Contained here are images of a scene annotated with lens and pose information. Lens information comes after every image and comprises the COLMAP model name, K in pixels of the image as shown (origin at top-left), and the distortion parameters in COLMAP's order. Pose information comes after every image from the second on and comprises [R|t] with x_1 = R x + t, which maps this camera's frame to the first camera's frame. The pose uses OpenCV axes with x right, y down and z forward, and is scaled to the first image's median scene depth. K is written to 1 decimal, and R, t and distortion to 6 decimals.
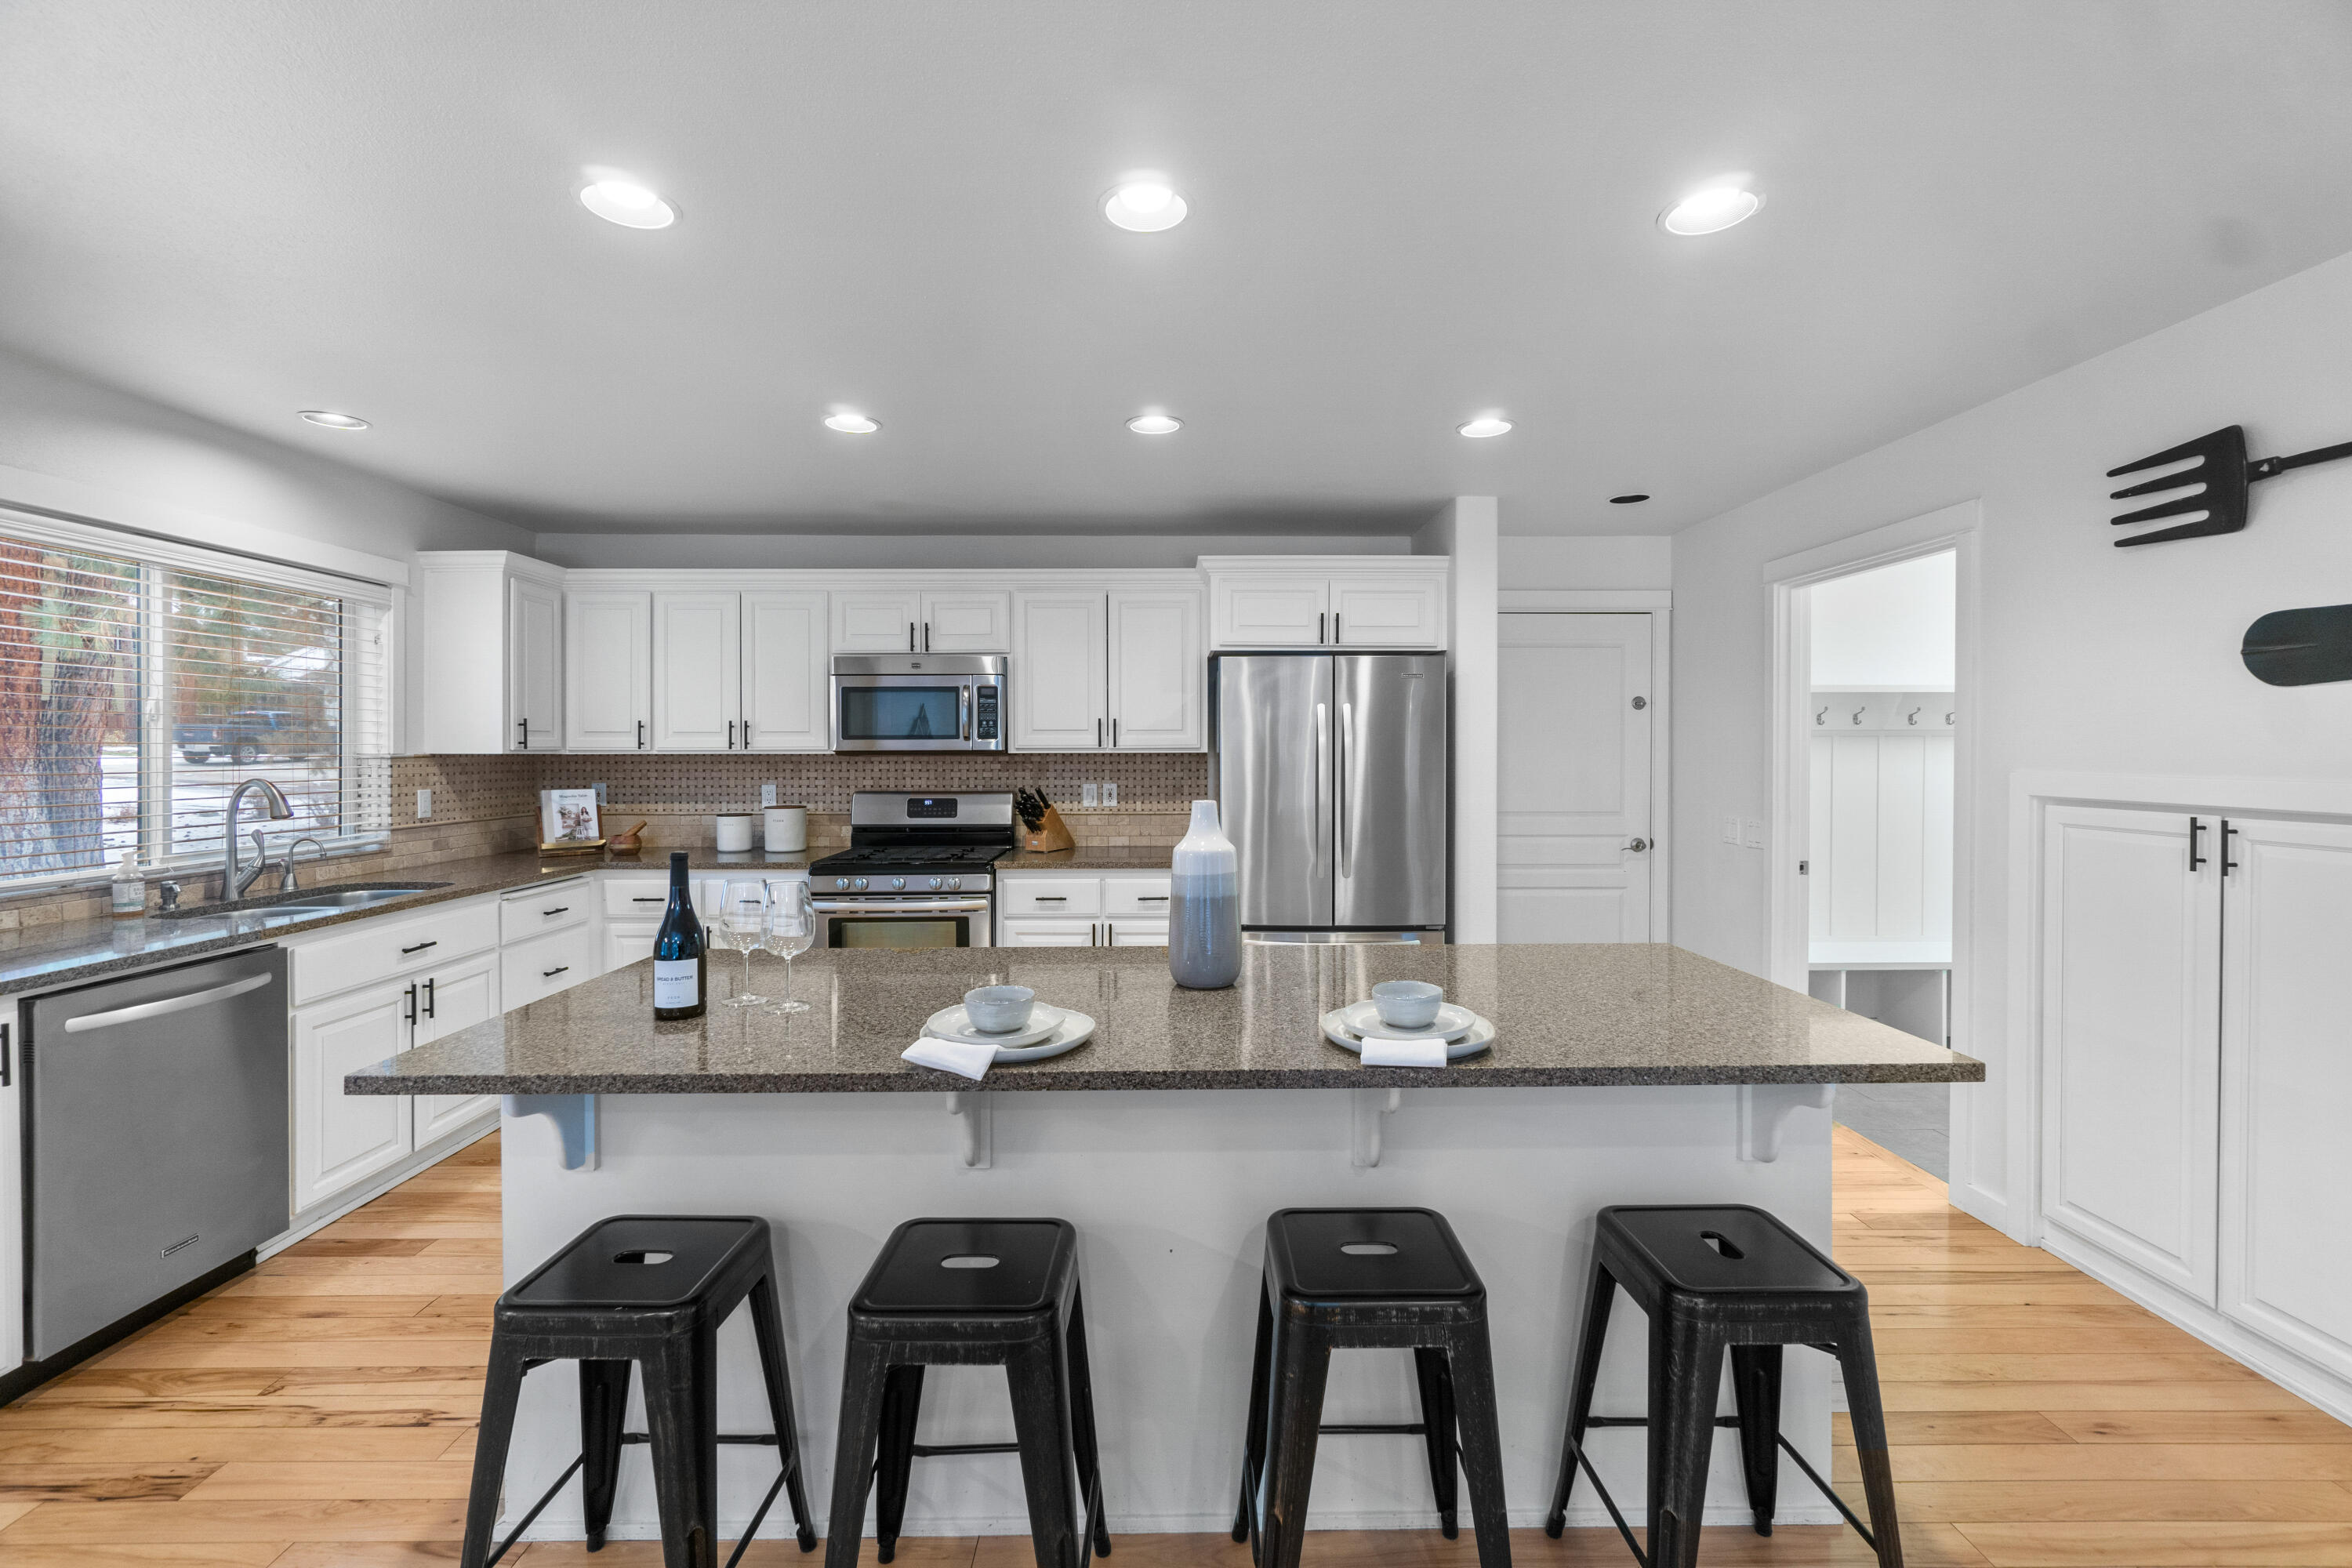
lens RADIAL K [[1016.7, 0, 1179.5], [0, 1016.7, 766.3], [0, 0, 1]] dist [-0.001879, -0.000015]
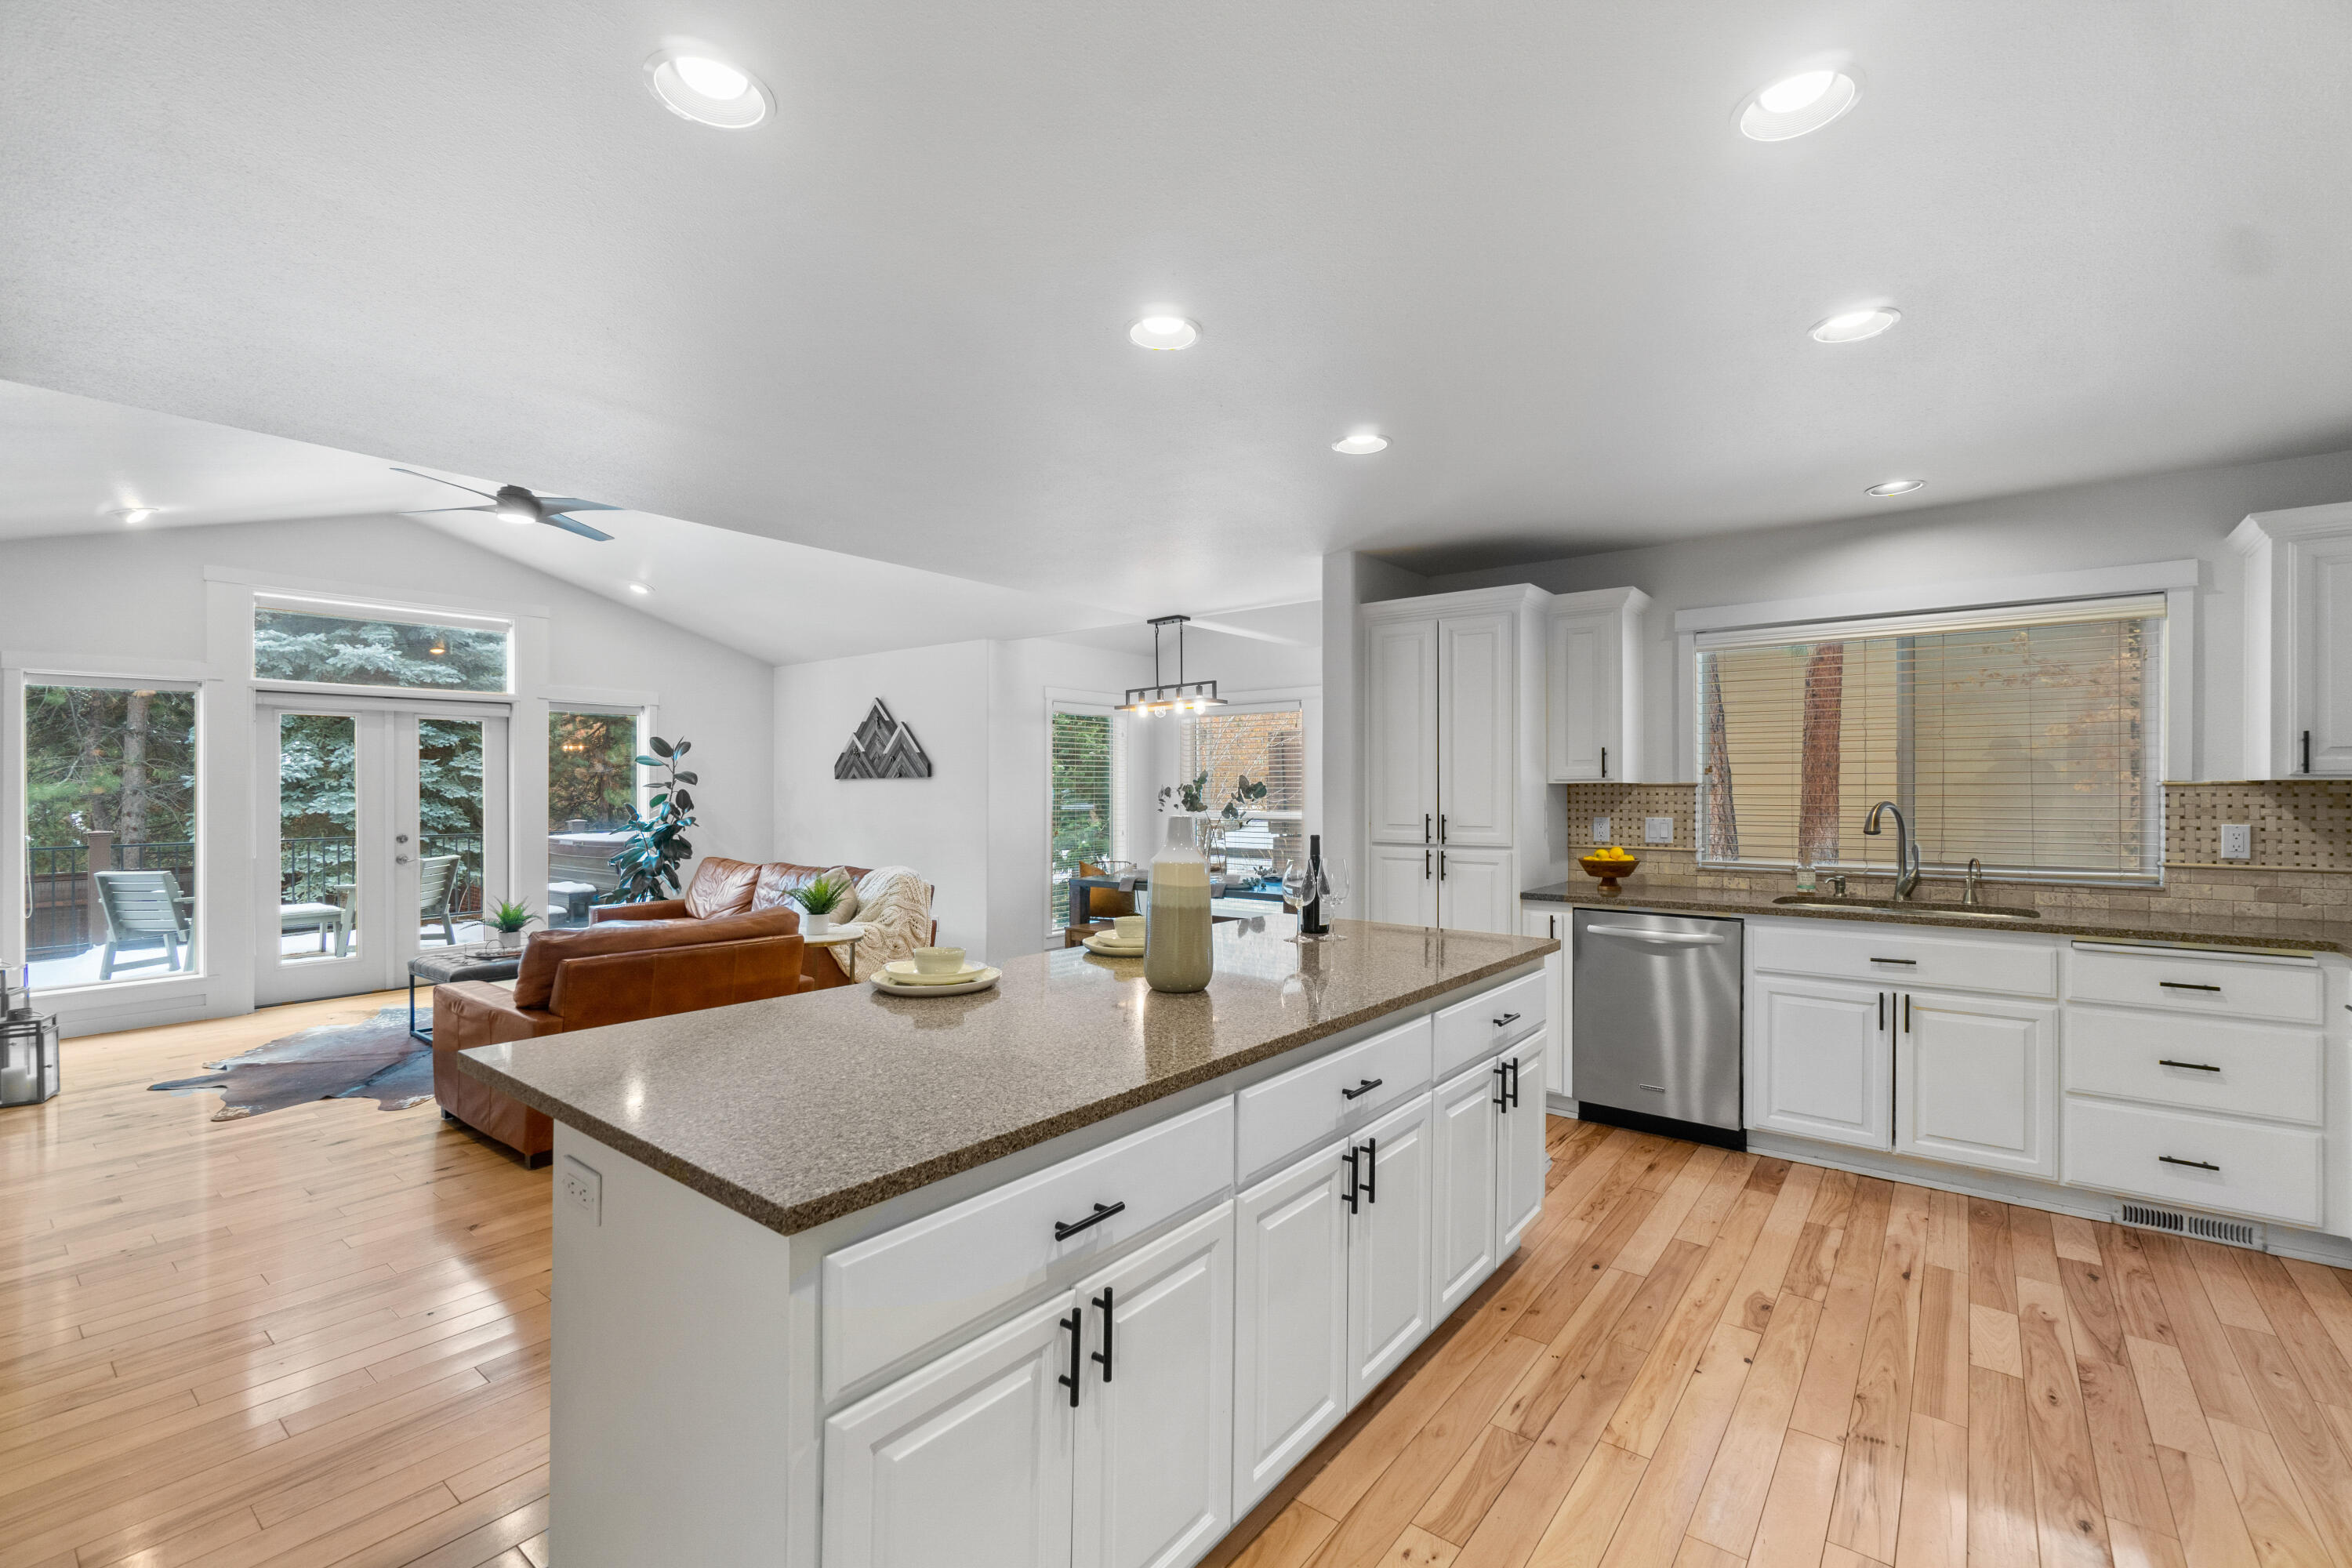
lens RADIAL K [[1014.3, 0, 1190.6], [0, 1014.3, 789.3], [0, 0, 1]] dist [-0.003366, 0.001030]
pose [[-0.621992, -0.000426, -0.783024, 0.392786], [-0.012924, 0.999869, 0.009722, -0.002274], [0.782917, 0.016166, -0.621916, 0.777270]]
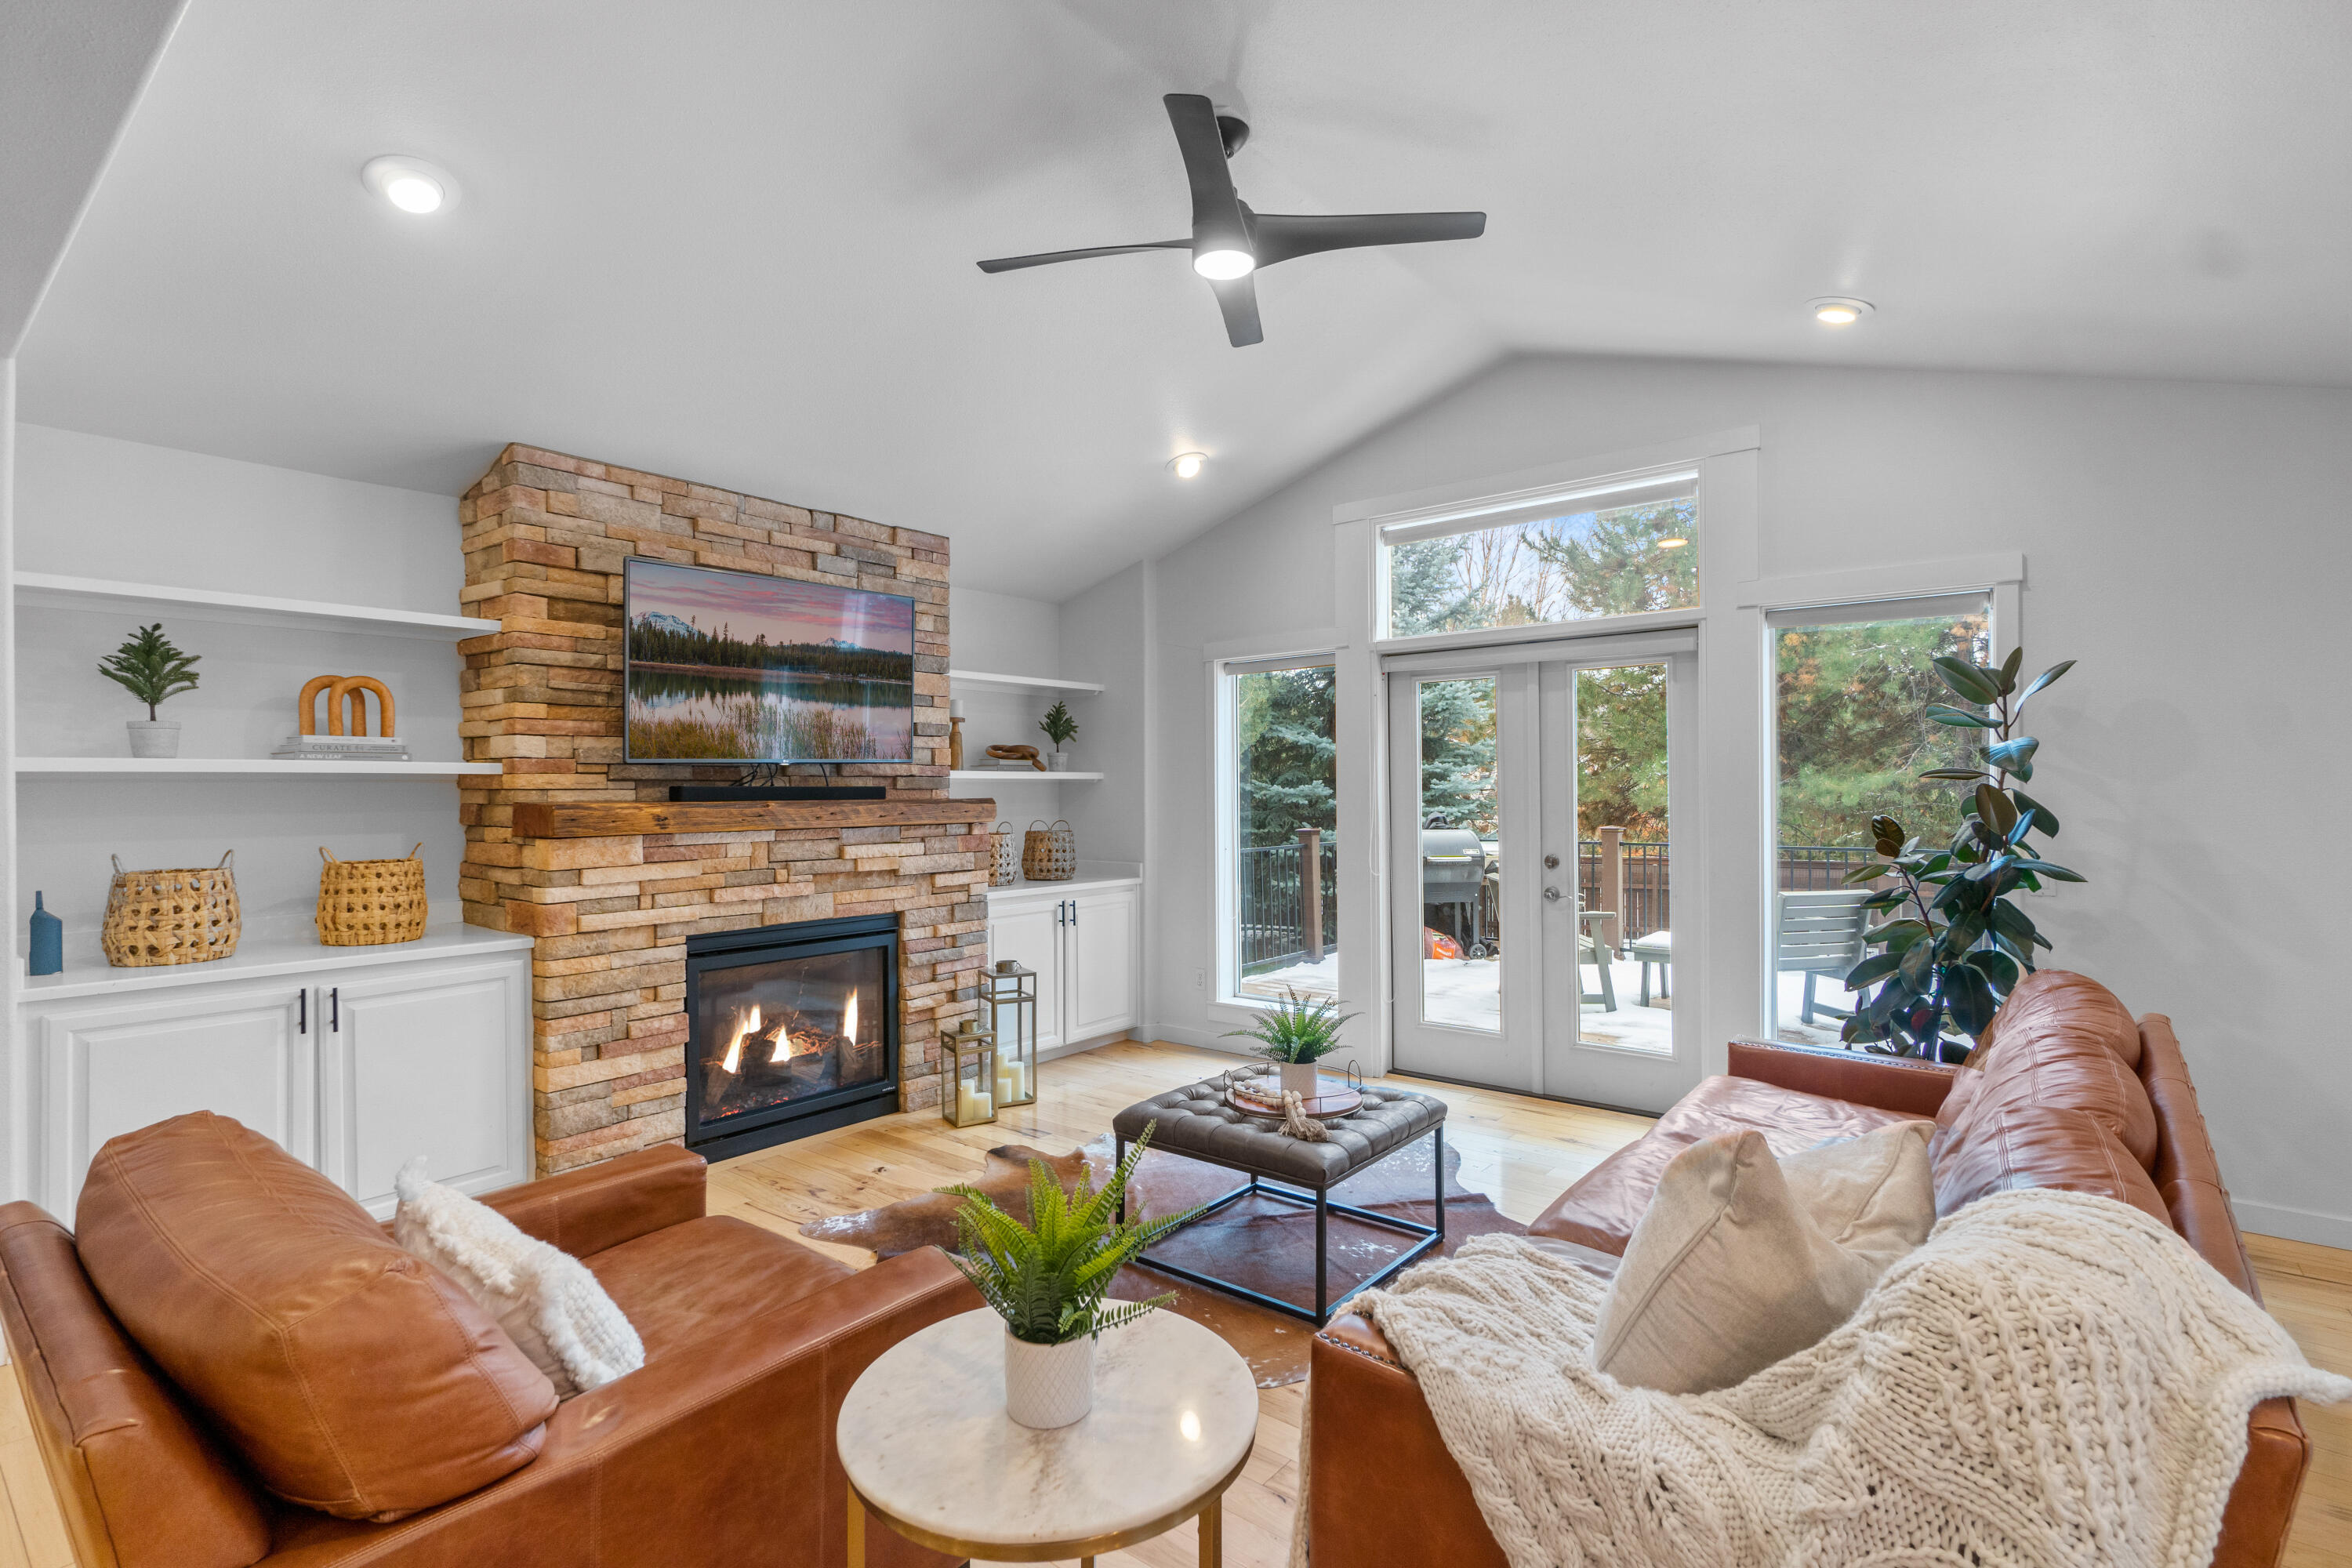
lens RADIAL K [[1089.1, 0, 1192.3], [0, 1089.1, 778.5], [0, 0, 1]] dist [-0.002167, -0.000131]
pose [[-0.776115, 0.004055, 0.630578, -0.464288], [0.012913, 0.999872, 0.009464, 0.008404], [-0.630459, 0.015488, -0.776068, -0.080767]]
